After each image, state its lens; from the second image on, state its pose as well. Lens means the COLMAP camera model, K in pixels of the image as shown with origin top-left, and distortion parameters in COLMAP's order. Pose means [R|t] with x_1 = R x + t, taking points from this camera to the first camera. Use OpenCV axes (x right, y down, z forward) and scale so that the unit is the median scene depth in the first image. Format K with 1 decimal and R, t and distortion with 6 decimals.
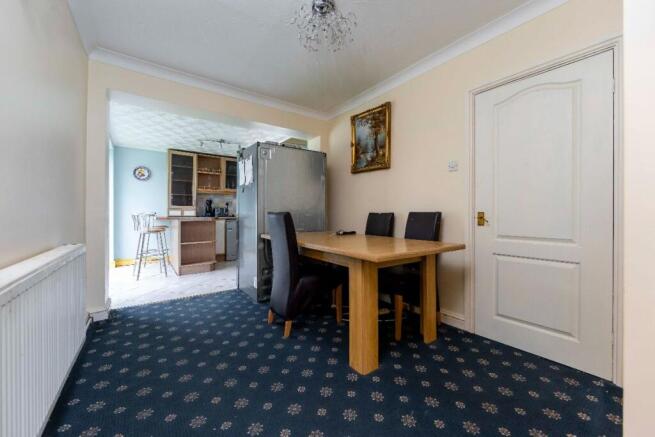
lens RADIAL K [[261.4, 0, 329.0], [0, 261.4, 215.5], [0, 0, 1]] dist [-0.013669, -0.000291]
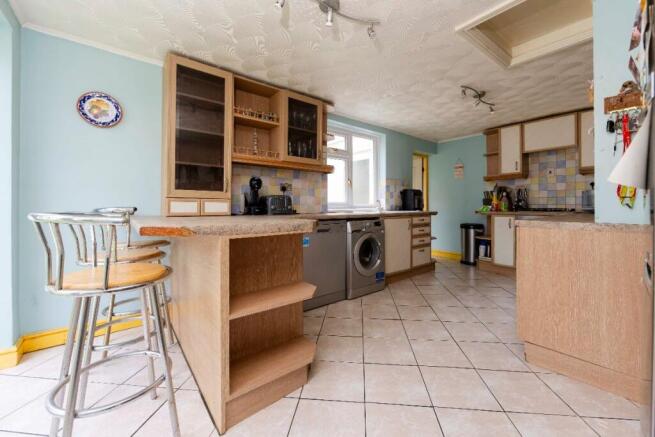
lens RADIAL K [[261.4, 0, 333.7], [0, 261.4, 205.8], [0, 0, 1]] dist [-0.013669, -0.000291]
pose [[0.997701, -0.003420, 0.067689, -0.368544], [0.003587, 0.999991, -0.002335, -0.010226], [-0.067681, 0.002573, 0.997704, 0.548957]]
